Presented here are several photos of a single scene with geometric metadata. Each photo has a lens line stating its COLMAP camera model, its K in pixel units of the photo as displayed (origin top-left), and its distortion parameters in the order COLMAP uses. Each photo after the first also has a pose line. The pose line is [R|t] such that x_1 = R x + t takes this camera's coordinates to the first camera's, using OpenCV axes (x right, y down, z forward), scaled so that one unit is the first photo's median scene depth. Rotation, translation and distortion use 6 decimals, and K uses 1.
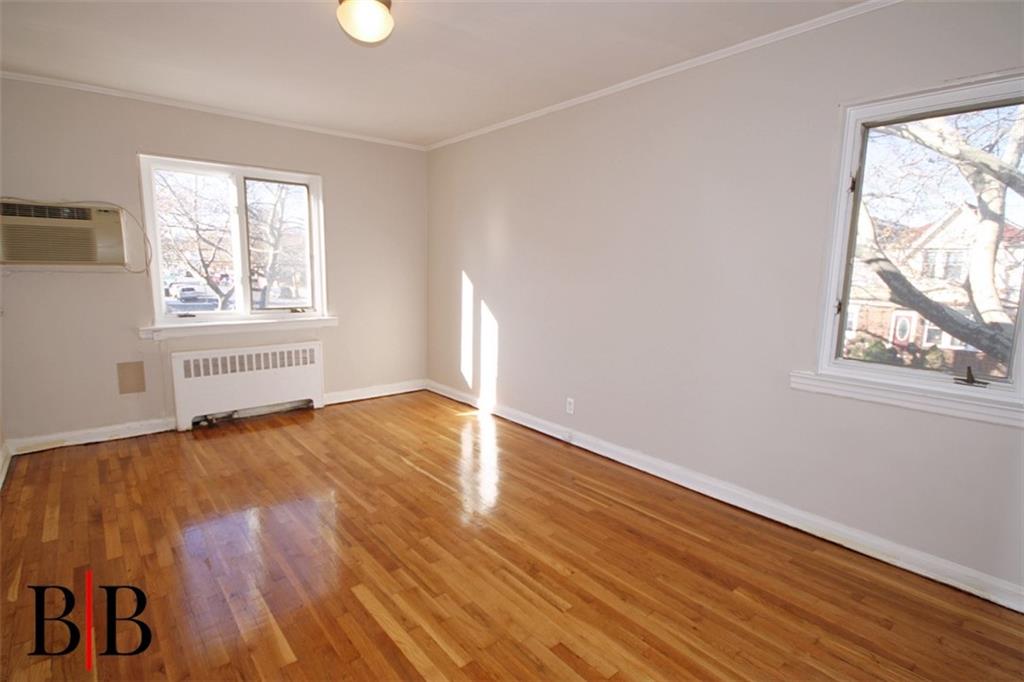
lens RADIAL K [[527.8, 0, 519.9], [0, 527.8, 341.3], [0, 0, 1]] dist [0.001148, -0.001821]
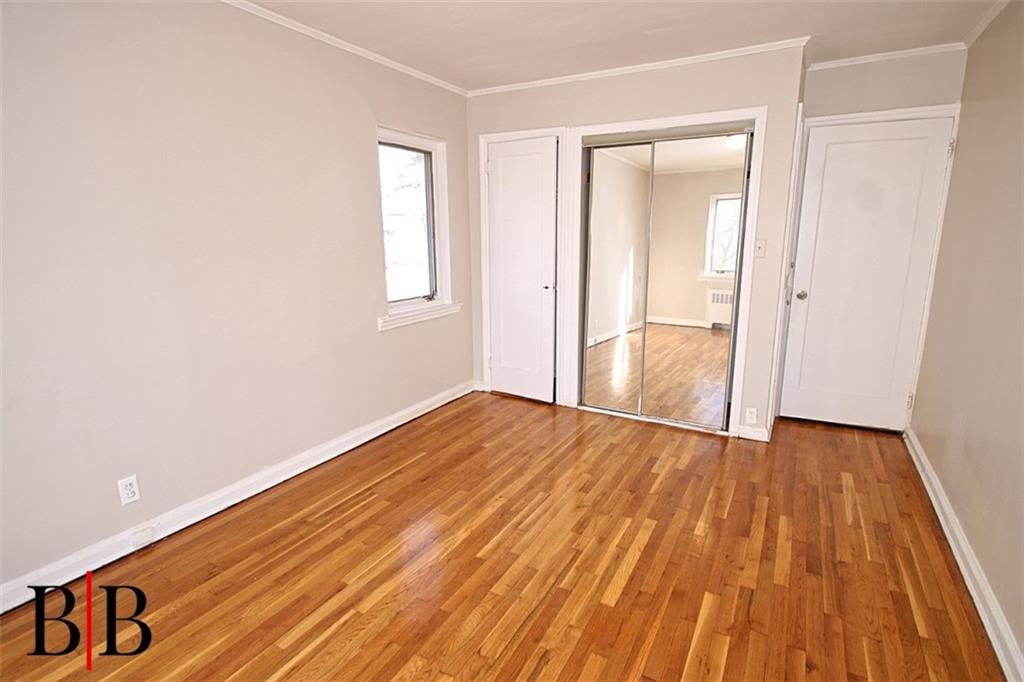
lens RADIAL K [[527.8, 0, 516.8], [0, 527.8, 338.9], [0, 0, 1]] dist [0.001148, -0.001821]
pose [[-0.375593, -0.199210, 0.905122, -0.931839], [0.126812, 0.956393, 0.263117, -0.226905], [-0.918068, 0.213605, -0.333952, 1.271848]]
